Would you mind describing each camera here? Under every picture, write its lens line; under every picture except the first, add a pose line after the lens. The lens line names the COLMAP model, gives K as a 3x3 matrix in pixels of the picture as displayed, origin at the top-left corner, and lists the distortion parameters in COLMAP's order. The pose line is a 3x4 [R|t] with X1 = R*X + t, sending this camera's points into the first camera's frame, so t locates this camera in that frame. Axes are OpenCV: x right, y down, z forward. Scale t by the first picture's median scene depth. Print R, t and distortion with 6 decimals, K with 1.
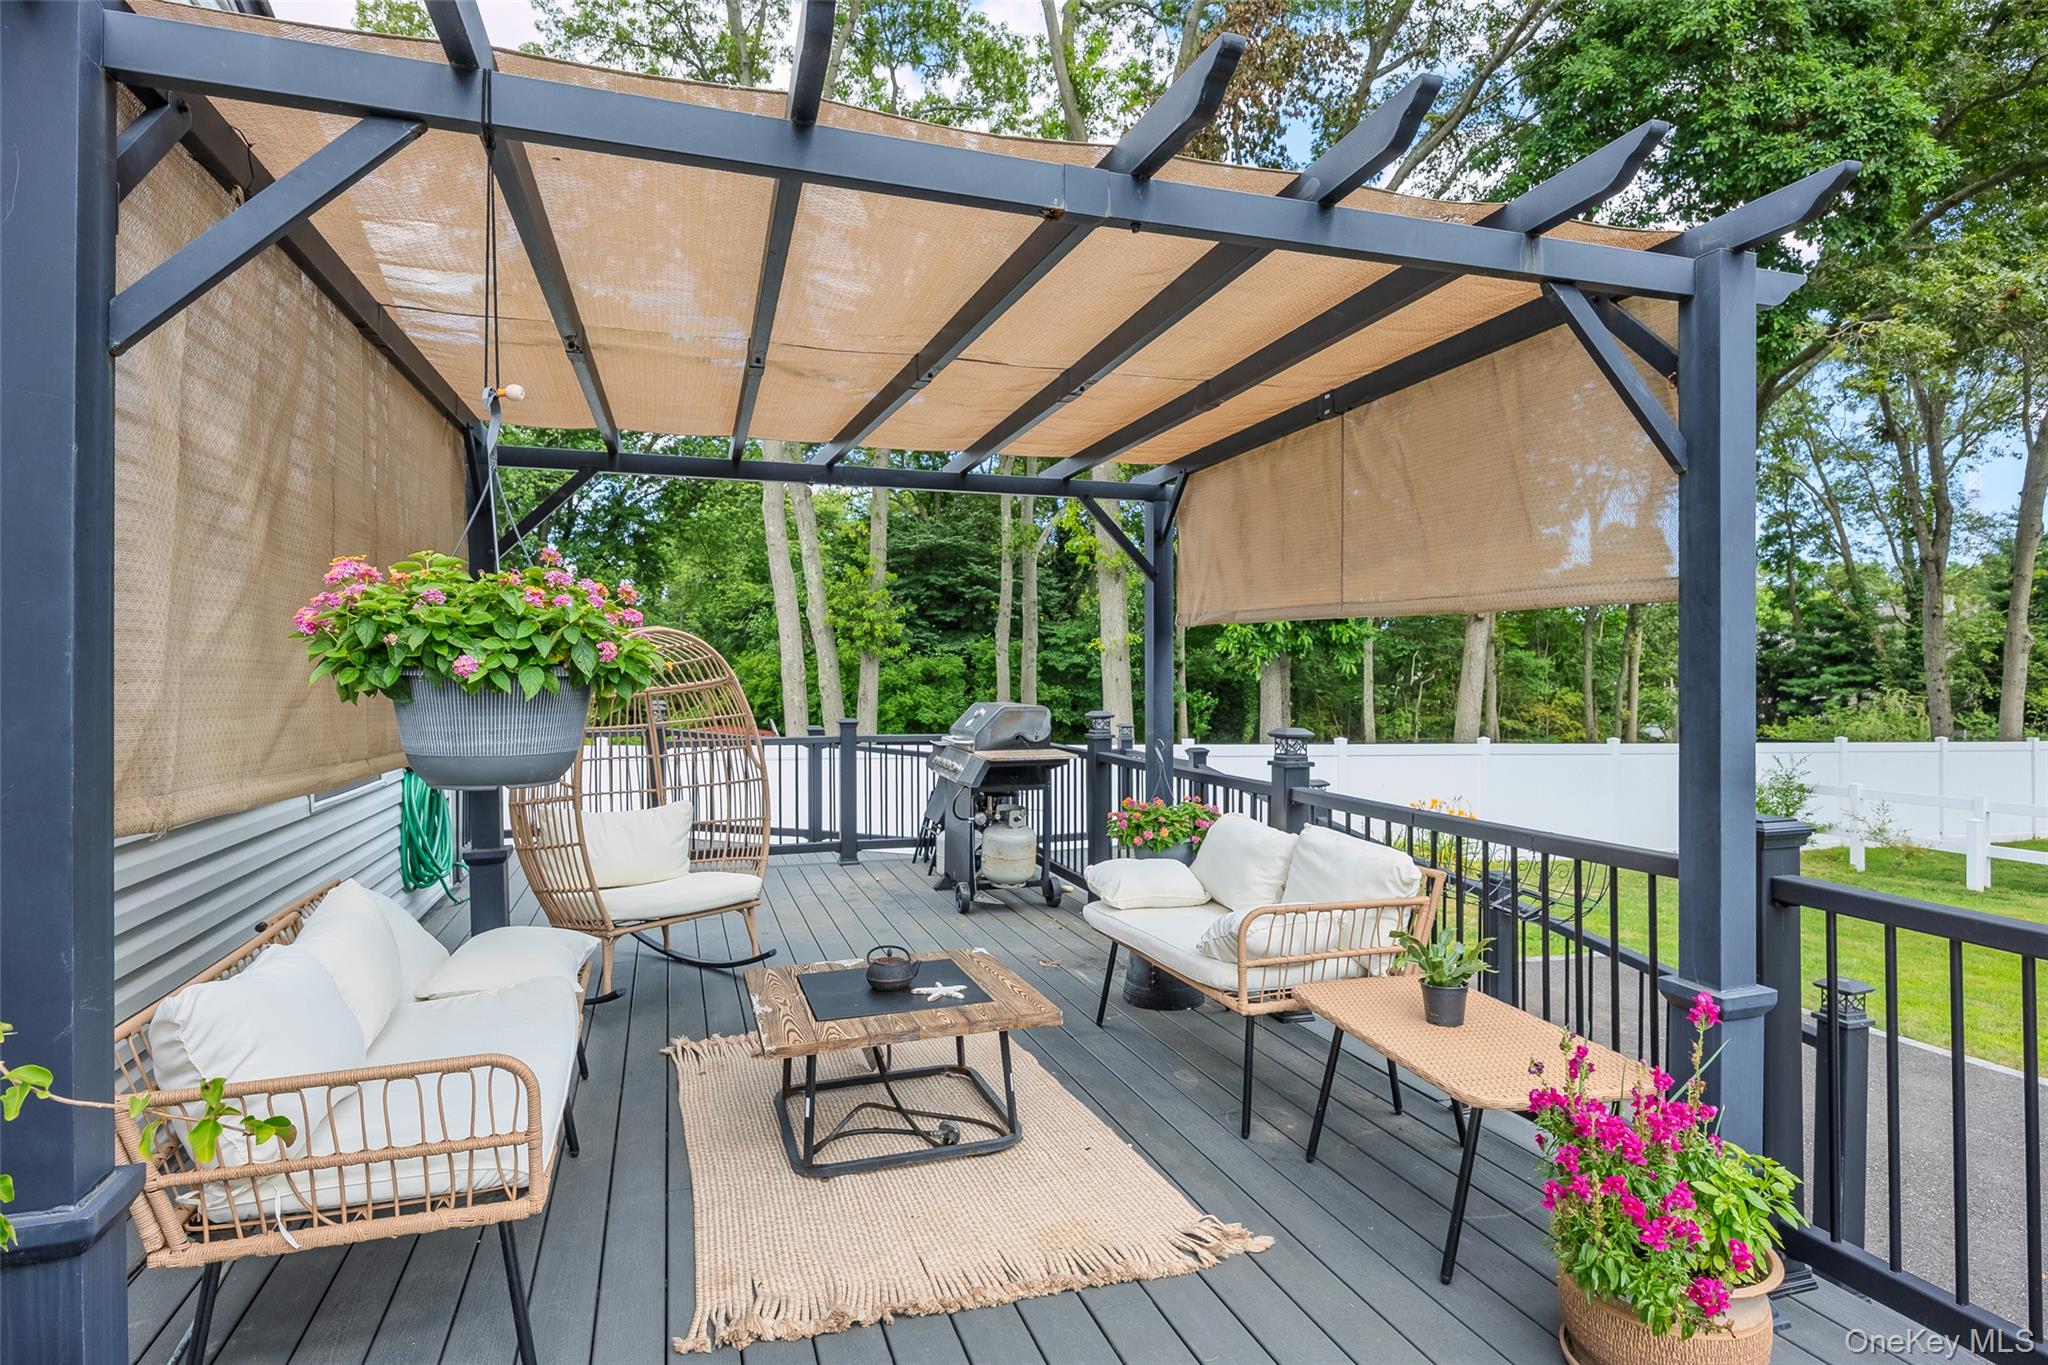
lens RADIAL K [[1068.3, 0, 1028.6], [0, 1068.3, 669.7], [0, 0, 1]] dist [-0.001410, -0.001769]
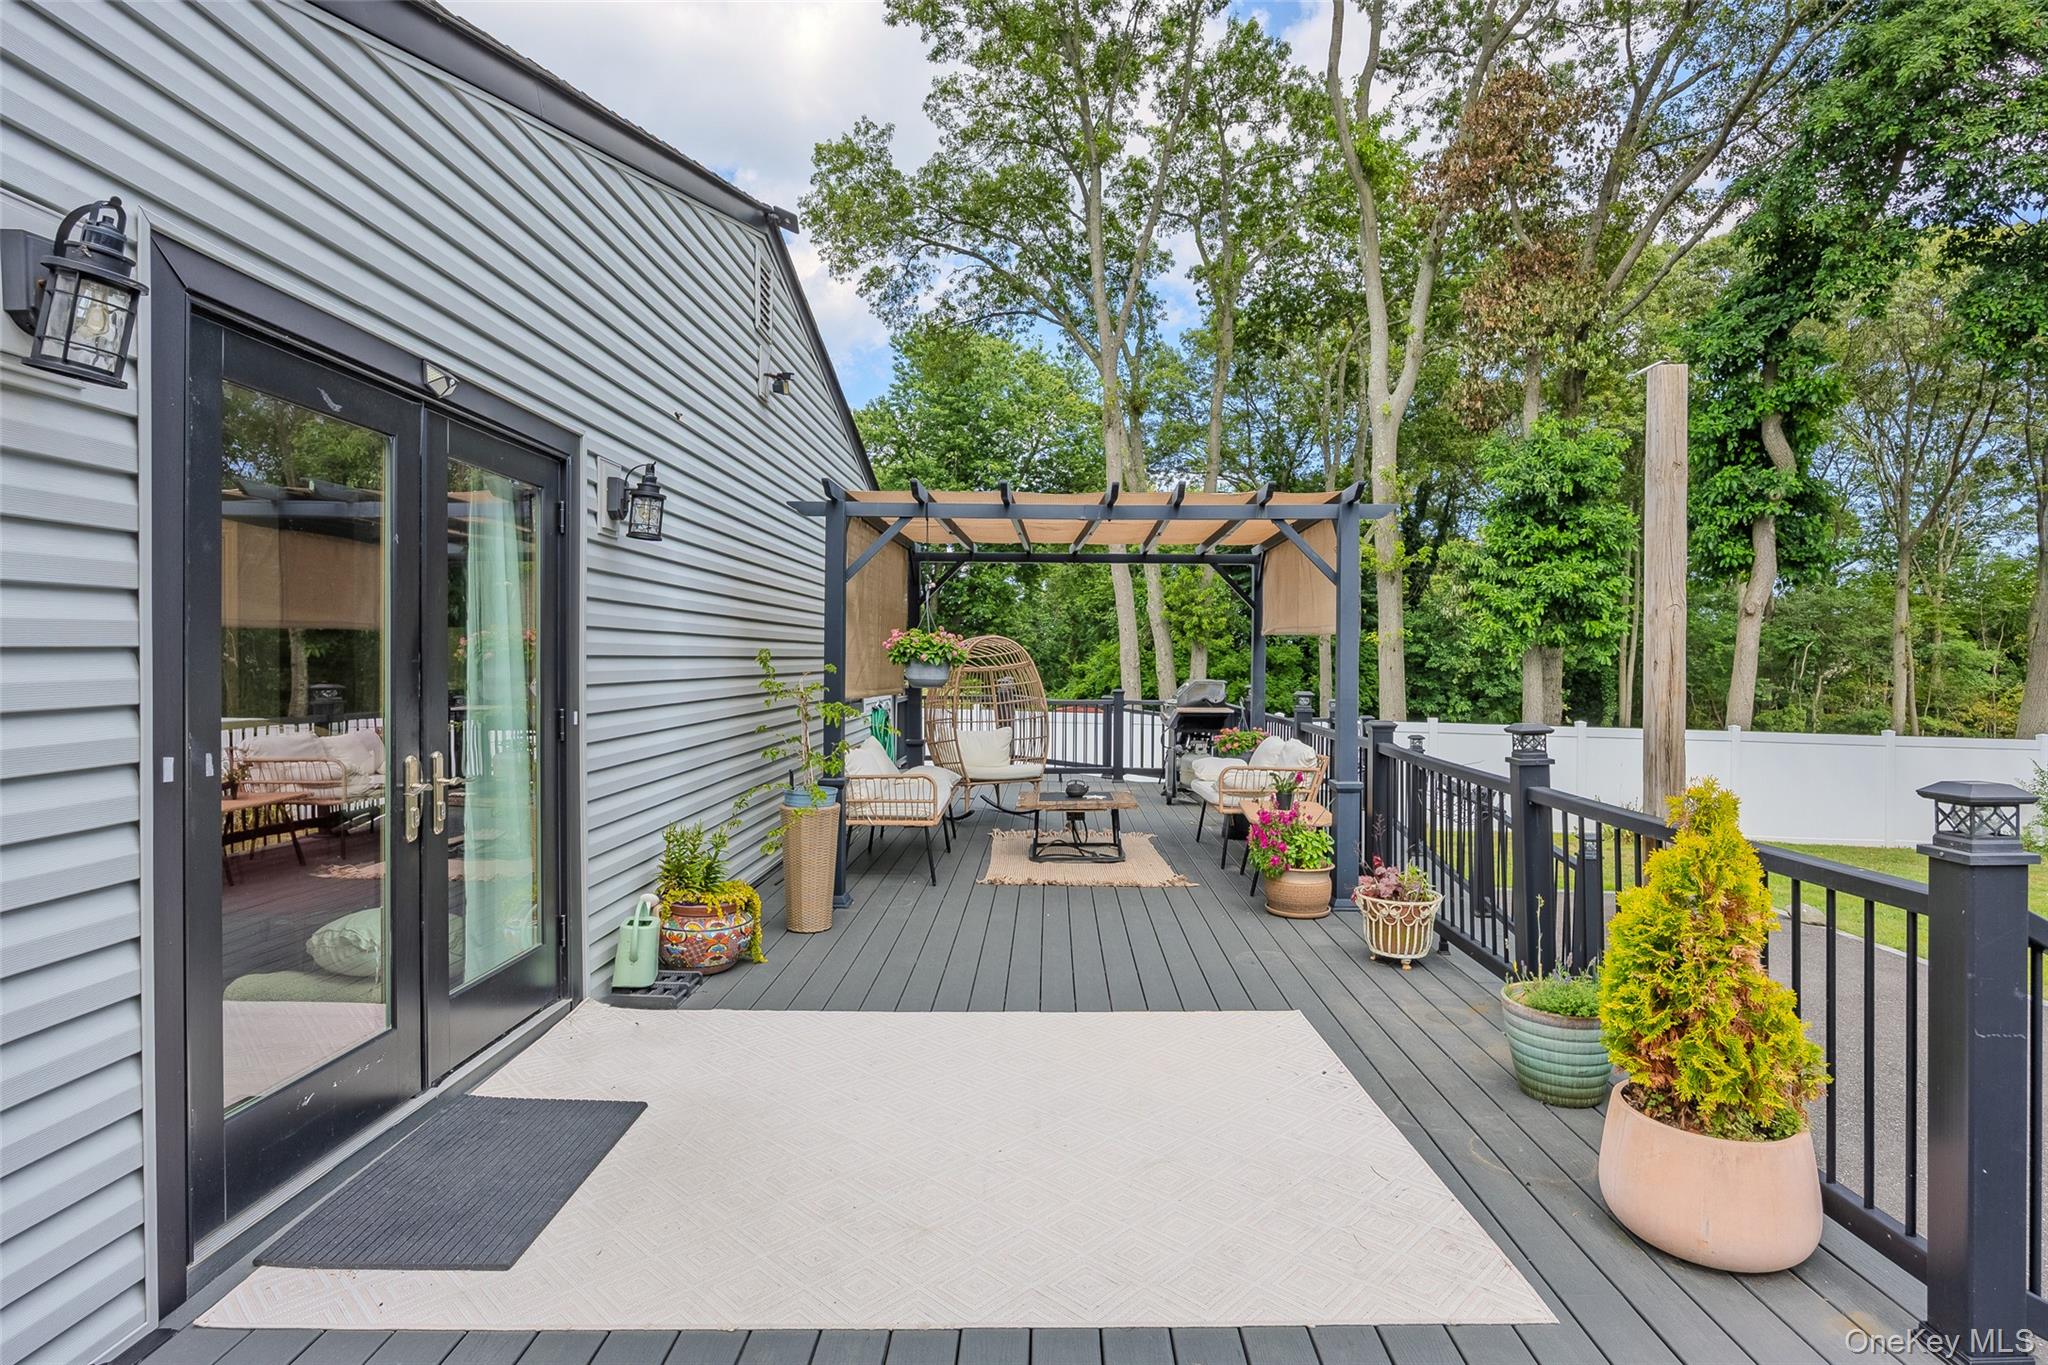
lens RADIAL K [[1068.3, 0, 1028.6], [0, 1068.3, 669.7], [0, 0, 1]] dist [-0.001410, -0.001769]
pose [[0.940630, 0.012195, -0.339214, 0.073178], [-0.008149, 0.999878, 0.013350, -0.000796], [0.339335, -0.009793, 0.940615, -0.158883]]
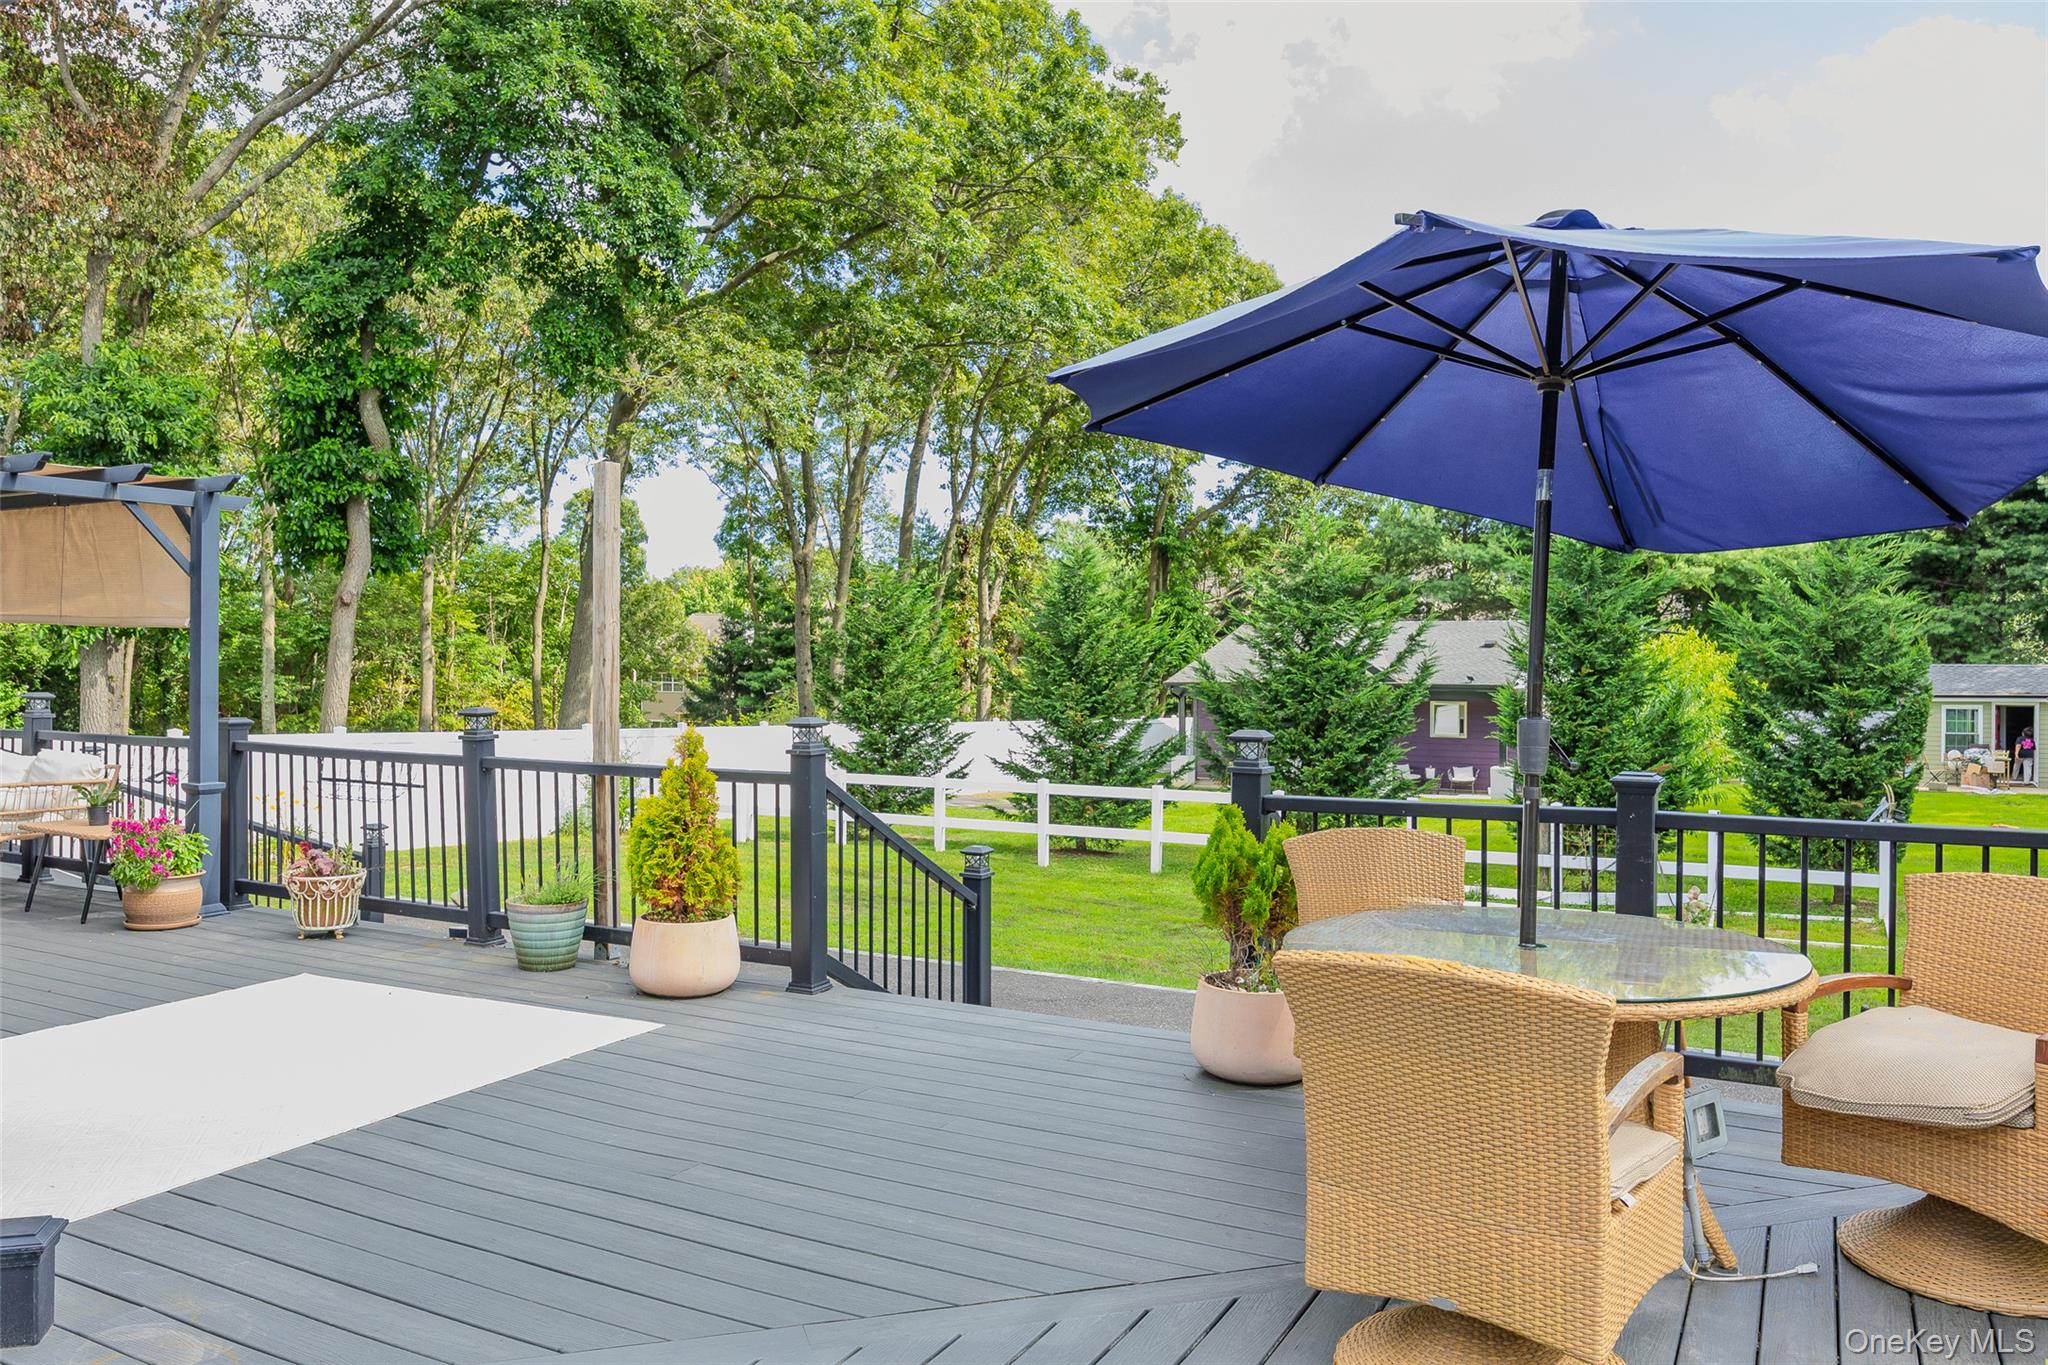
lens RADIAL K [[1504.0, 0, 1024.0], [0, 1504.0, 682.5], [0, 0, 1]] dist [0.000538, -0.001679]
pose [[0.731183, 0.001936, 0.682179, -0.032920], [-0.013090, 0.999852, 0.011193, -0.000485], [-0.682056, -0.017114, 0.731100, -0.265429]]
